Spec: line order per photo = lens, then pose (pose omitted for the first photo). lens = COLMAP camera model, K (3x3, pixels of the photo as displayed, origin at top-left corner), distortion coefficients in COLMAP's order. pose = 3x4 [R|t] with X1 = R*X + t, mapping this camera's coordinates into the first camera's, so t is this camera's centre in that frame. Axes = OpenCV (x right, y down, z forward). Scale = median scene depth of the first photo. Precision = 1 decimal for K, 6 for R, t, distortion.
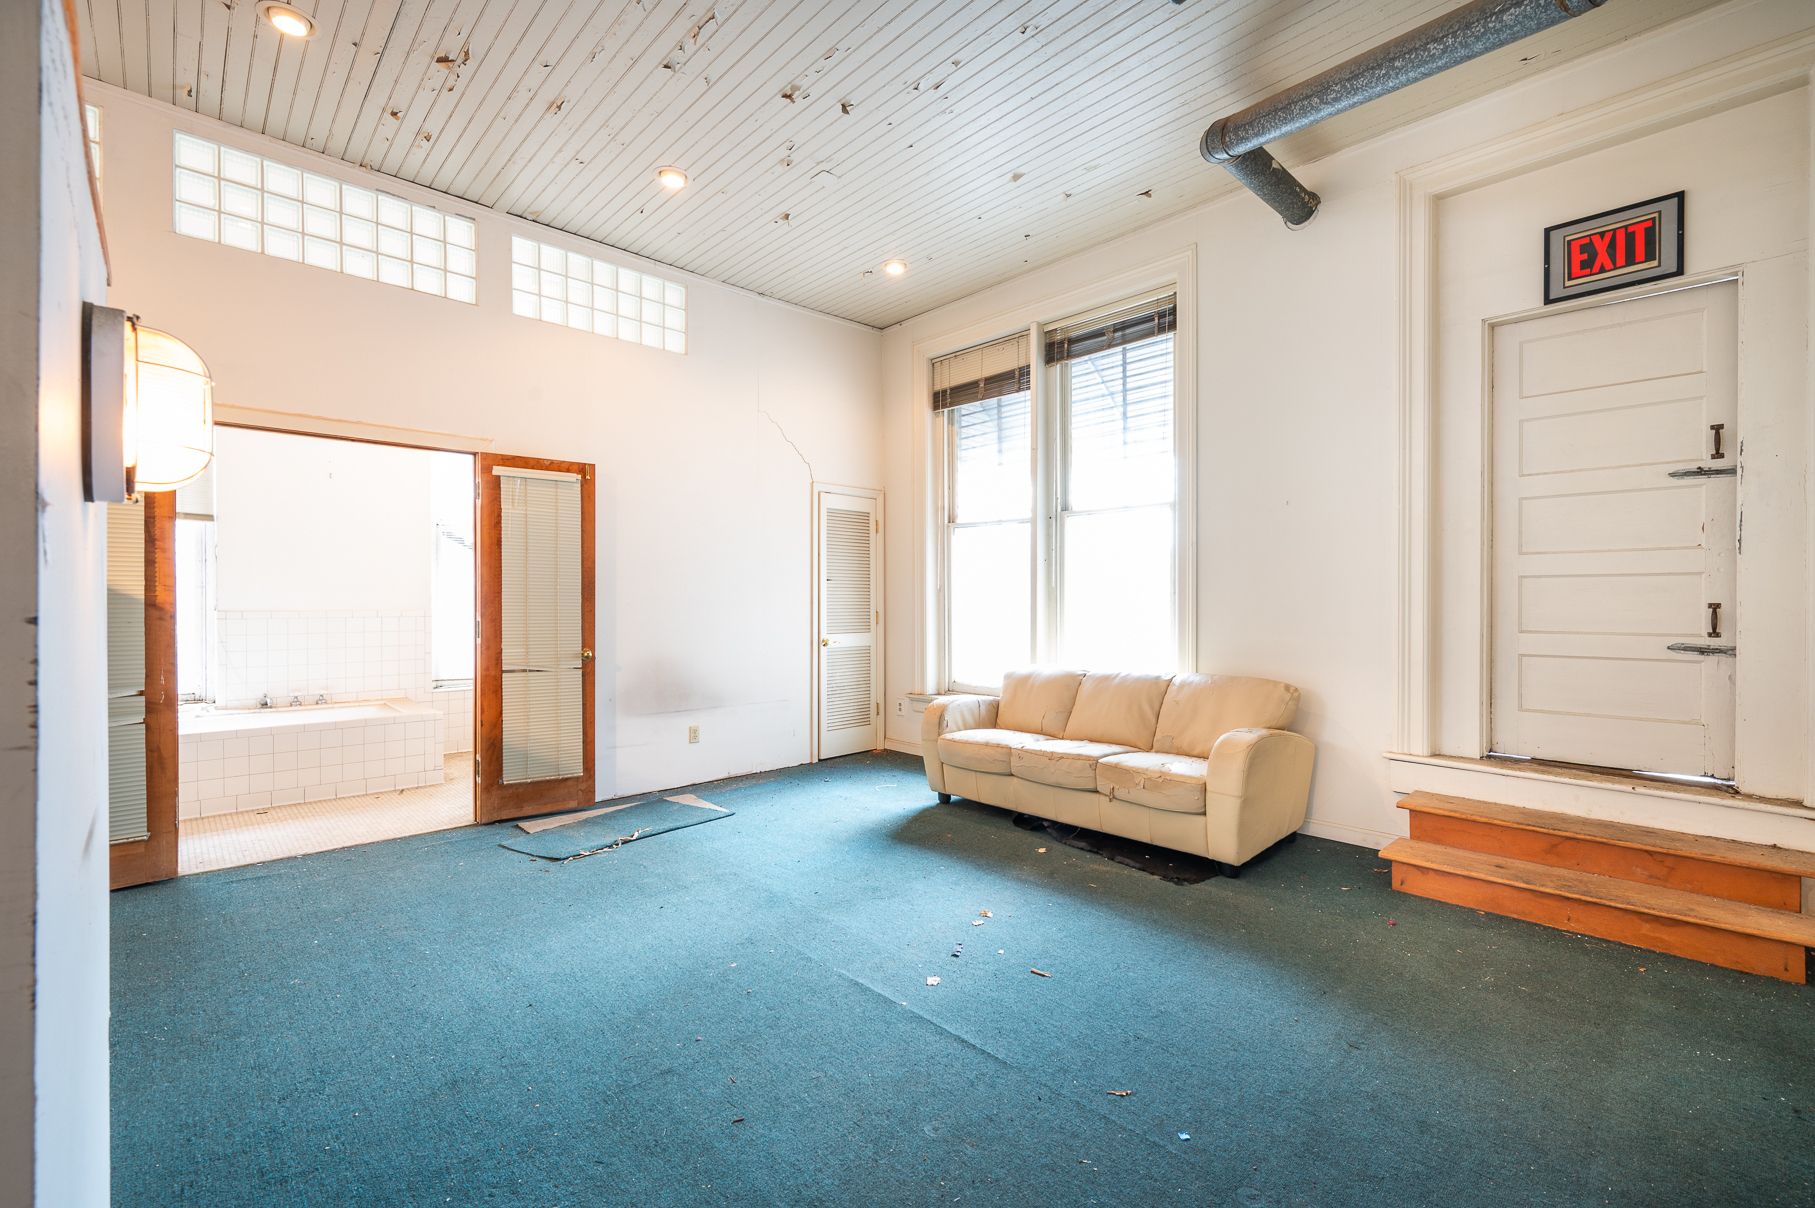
lens RADIAL K [[791.8, 0, 913.8], [0, 791.8, 607.5], [0, 0, 1]] dist [0.000469, 0.000064]
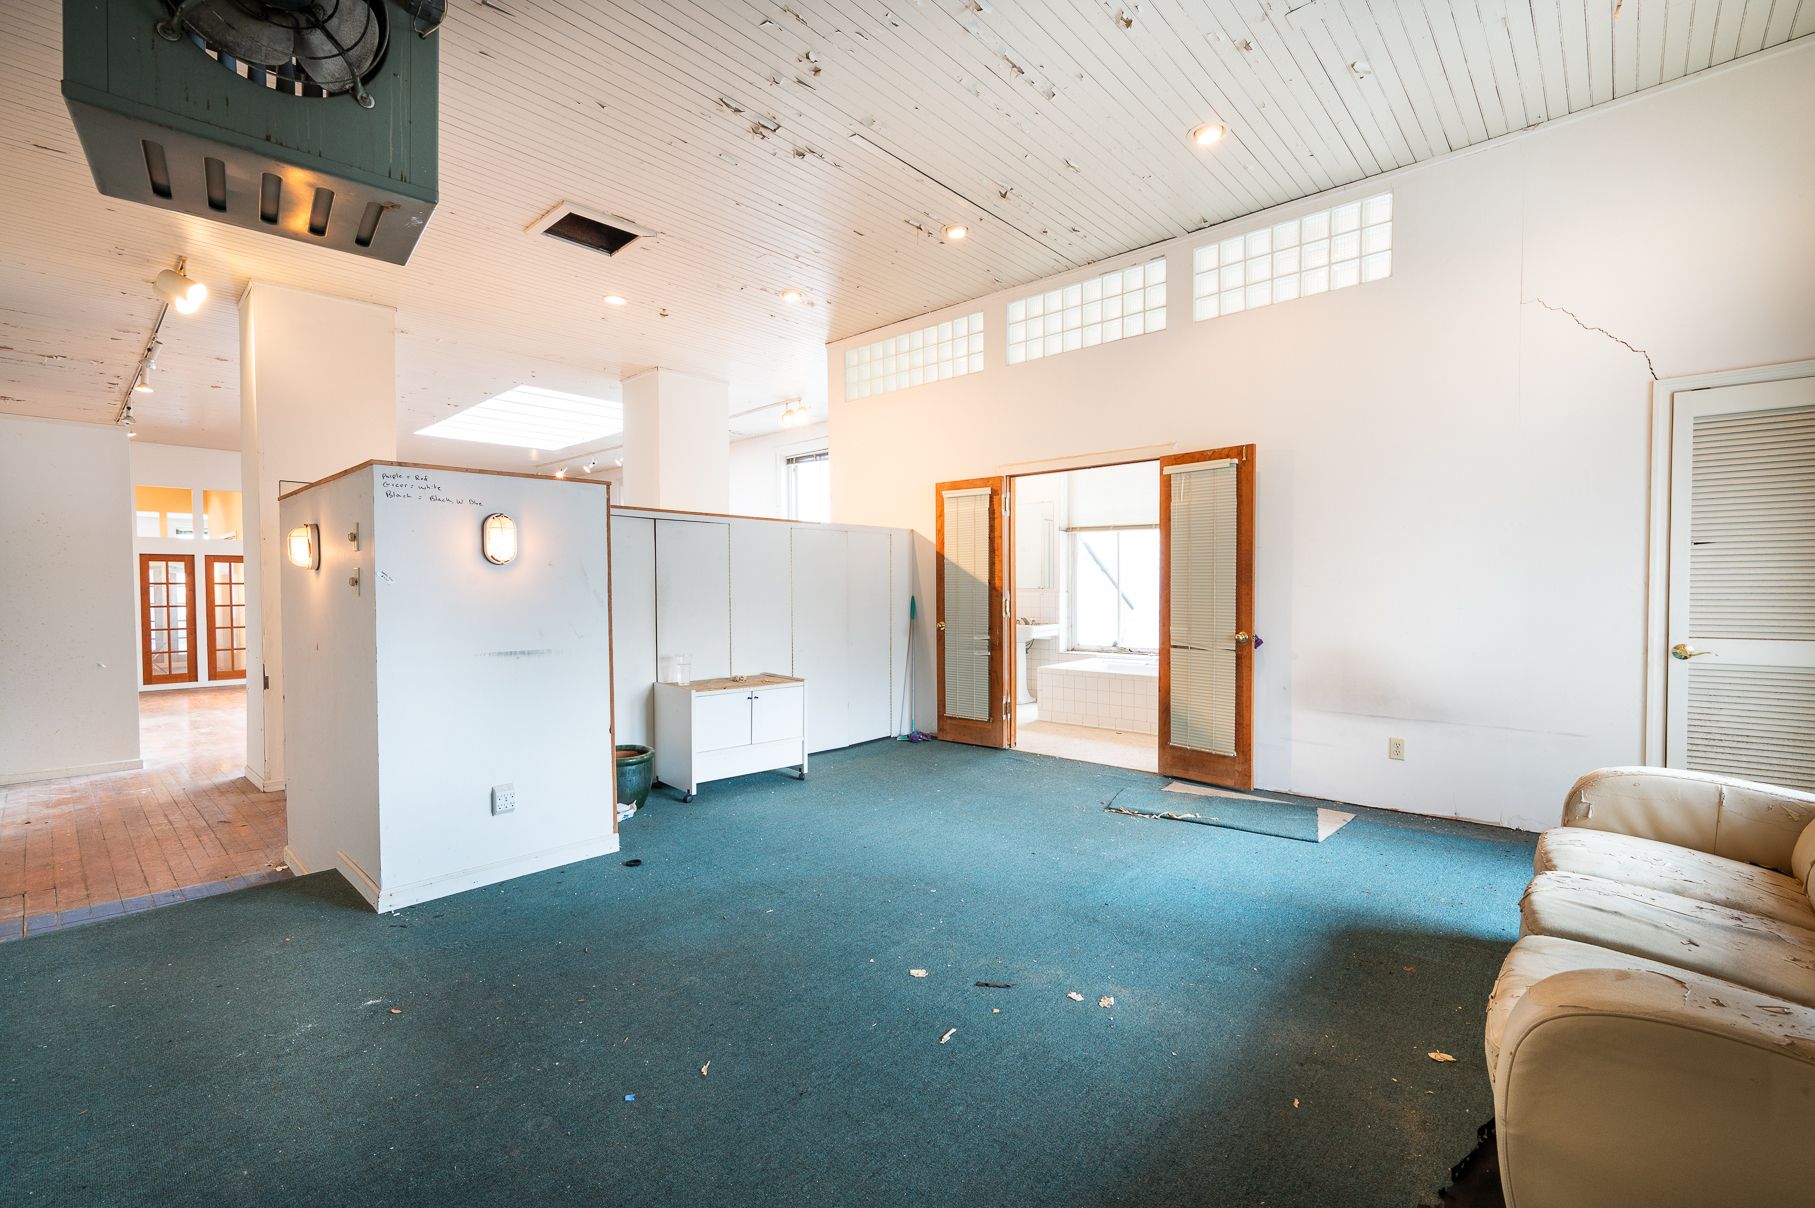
lens RADIAL K [[791.8, 0, 913.8], [0, 791.8, 607.5], [0, 0, 1]] dist [0.000469, 0.000064]
pose [[0.066598, 0.025723, -0.997448, 0.560736], [-0.000844, 0.999669, 0.025724, -0.003695], [0.997780, -0.000871, 0.066597, 0.527618]]
